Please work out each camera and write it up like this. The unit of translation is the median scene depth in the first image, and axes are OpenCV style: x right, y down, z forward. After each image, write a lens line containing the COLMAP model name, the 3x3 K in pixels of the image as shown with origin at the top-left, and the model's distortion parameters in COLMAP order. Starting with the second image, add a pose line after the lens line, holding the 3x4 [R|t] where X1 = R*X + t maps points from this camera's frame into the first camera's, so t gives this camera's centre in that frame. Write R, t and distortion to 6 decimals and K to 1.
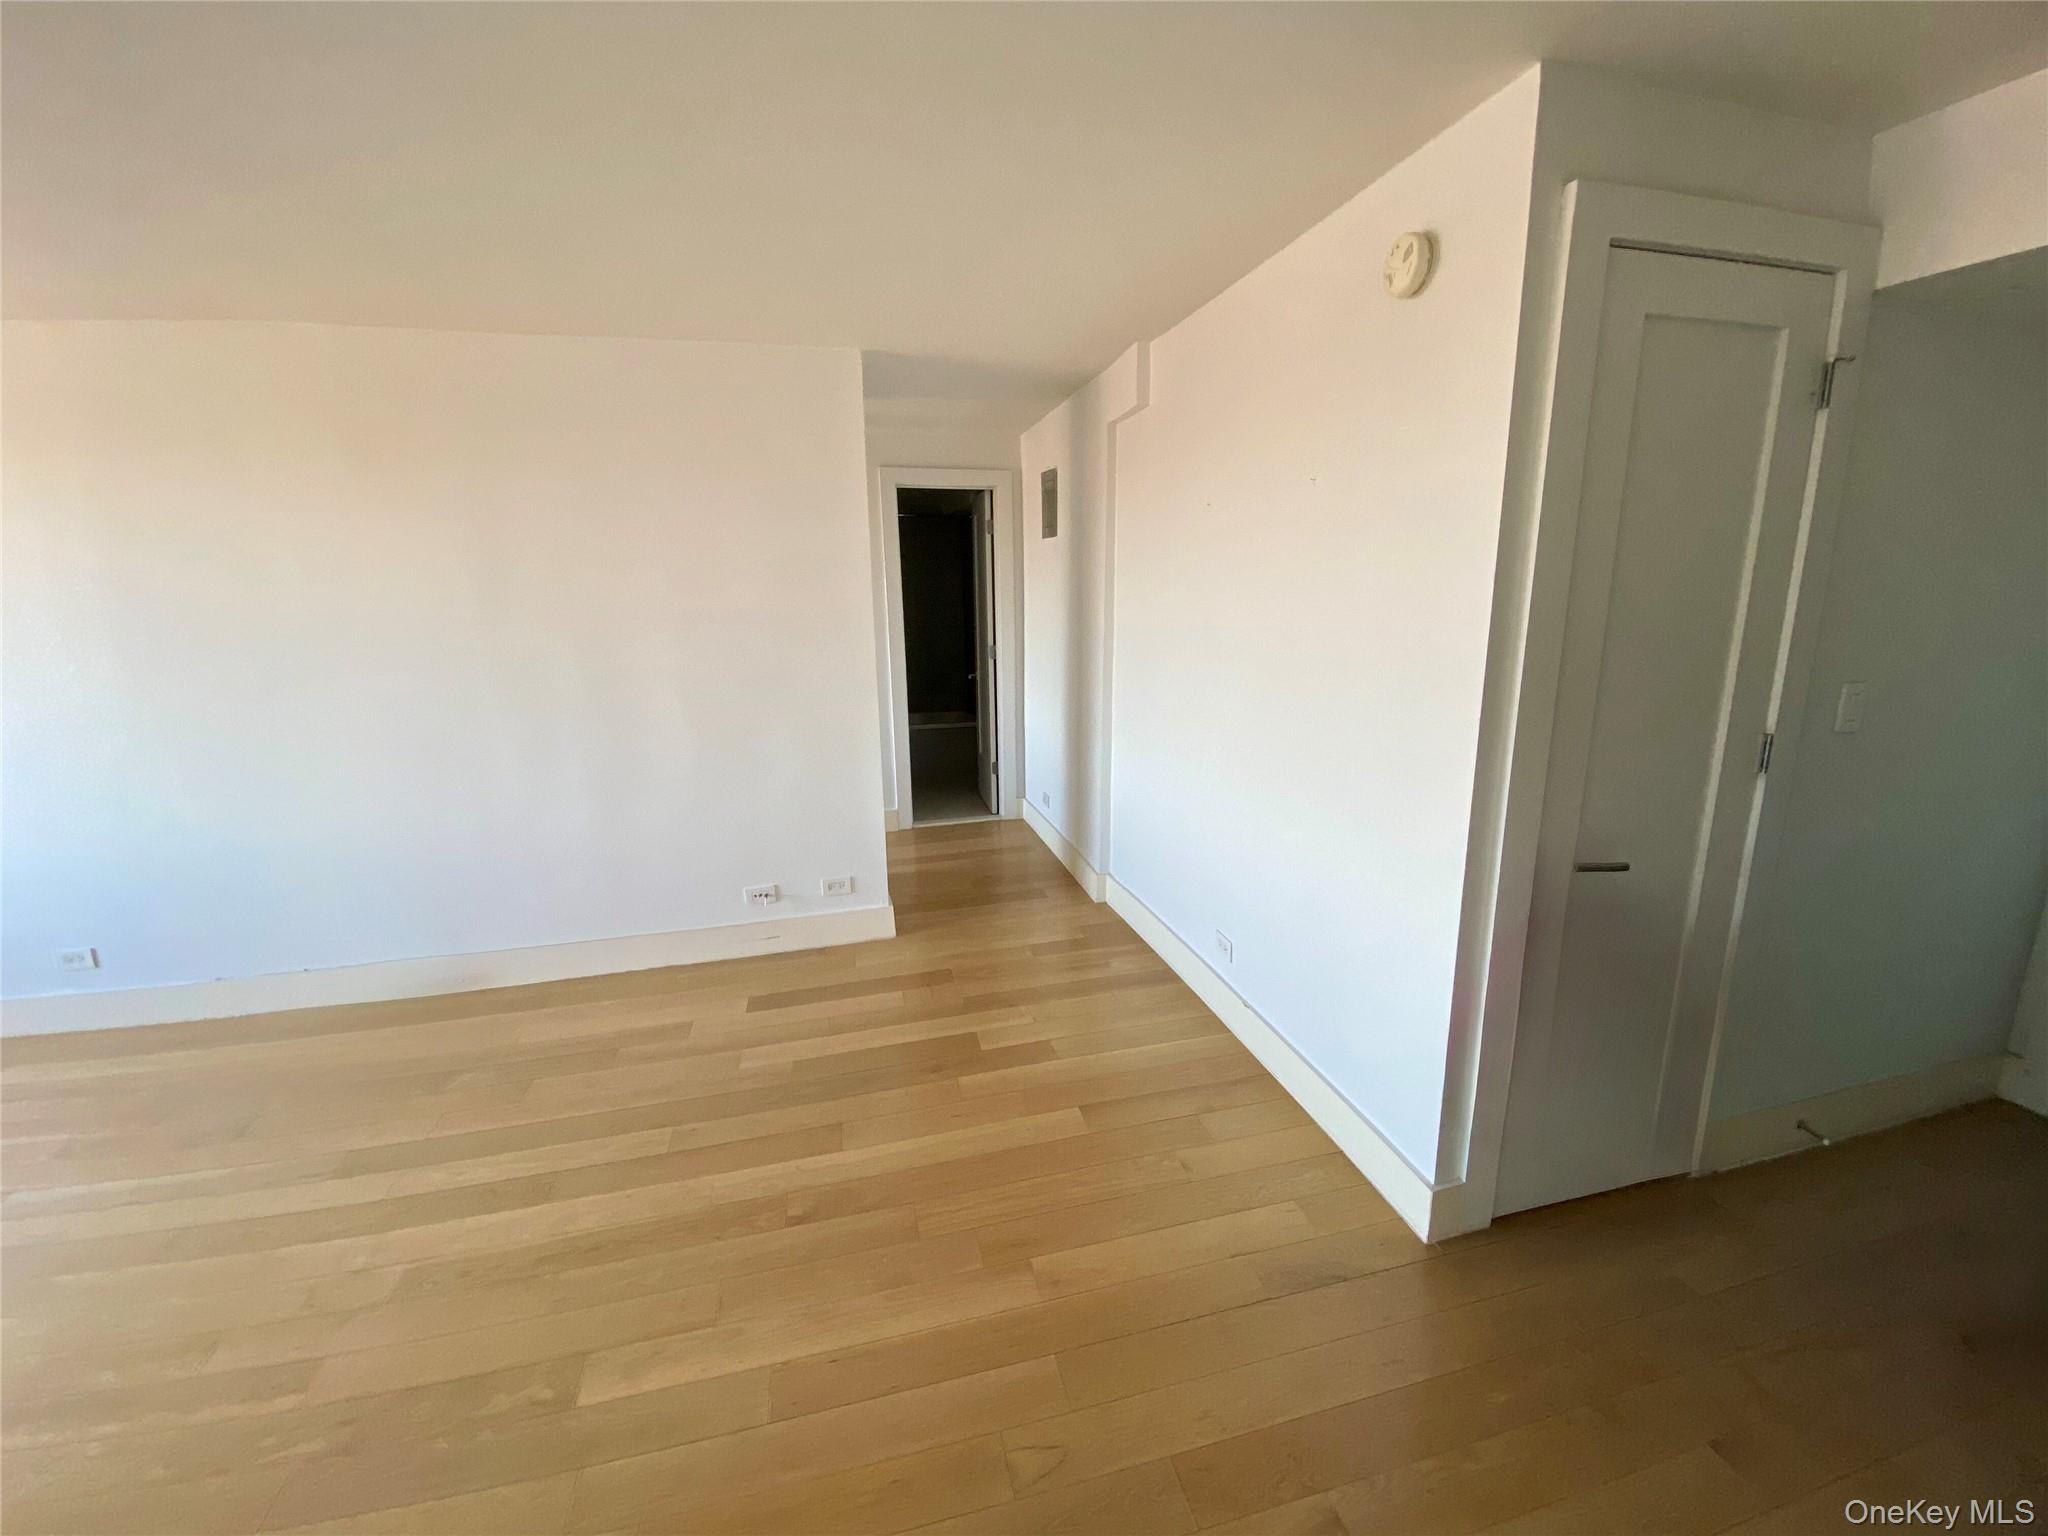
lens RADIAL K [[817.1, 0, 1054.3], [0, 817.1, 769.9], [0, 0, 1]] dist [0.027324, -0.020996]
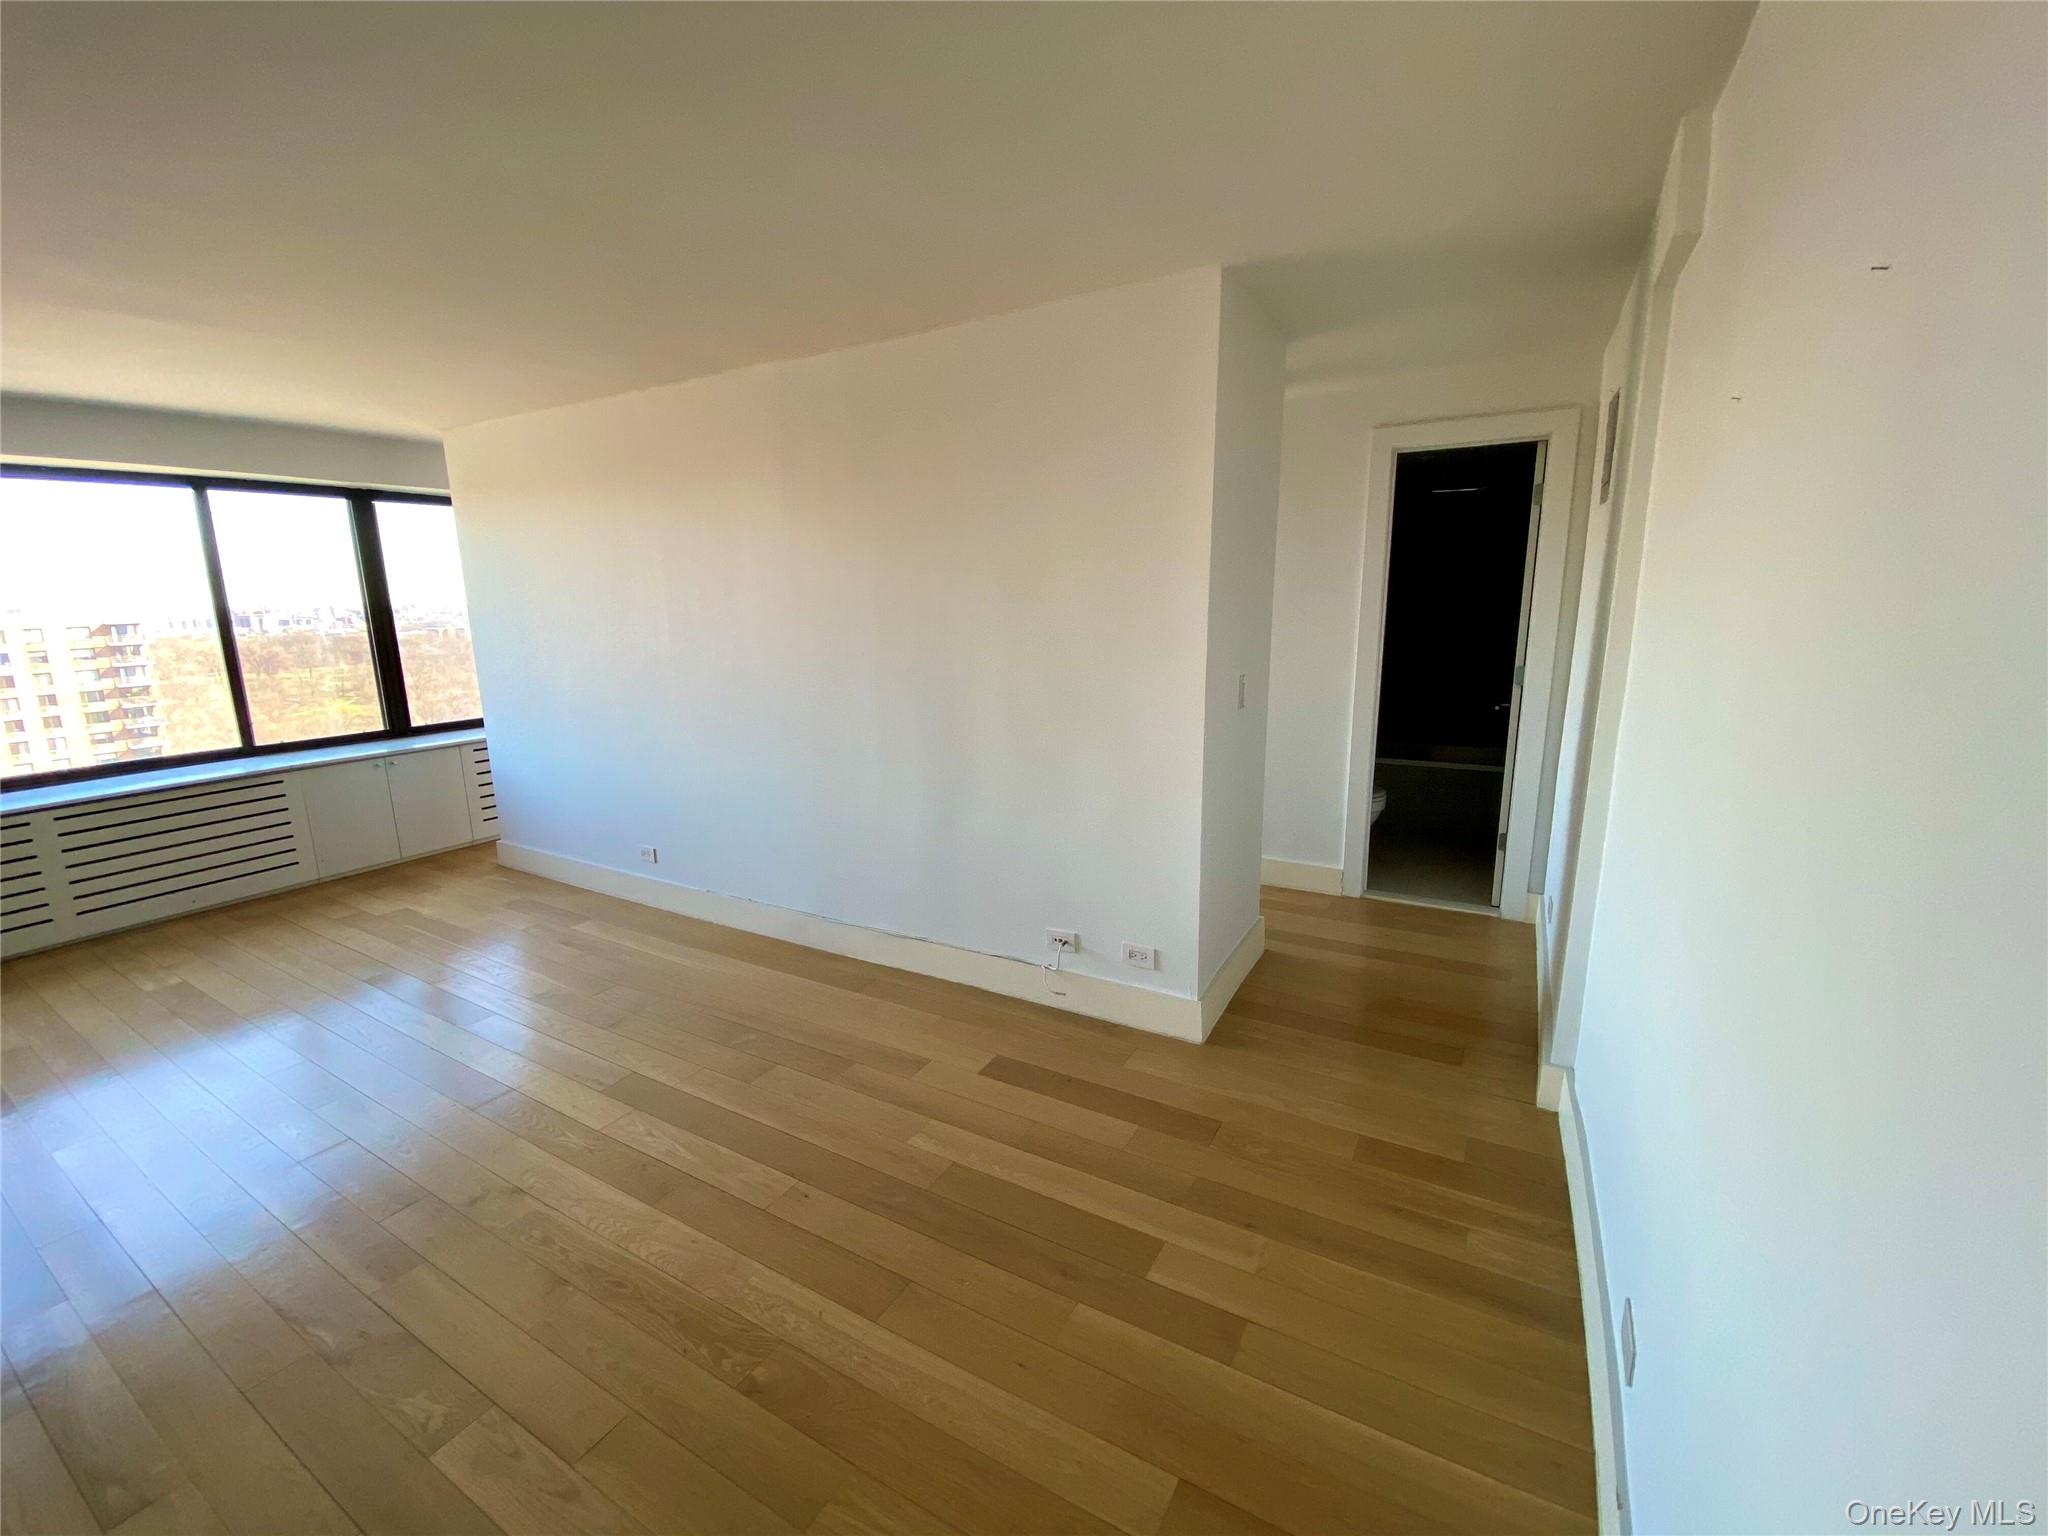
lens RADIAL K [[834.4, 0, 1032.8], [0, 834.4, 763.2], [0, 0, 1]] dist [0.027928, -0.023120]
pose [[0.711912, 0.137894, -0.688598, 0.236142], [-0.145909, 0.988179, 0.047037, -0.081944], [0.686944, 0.066987, 0.723616, 0.378086]]
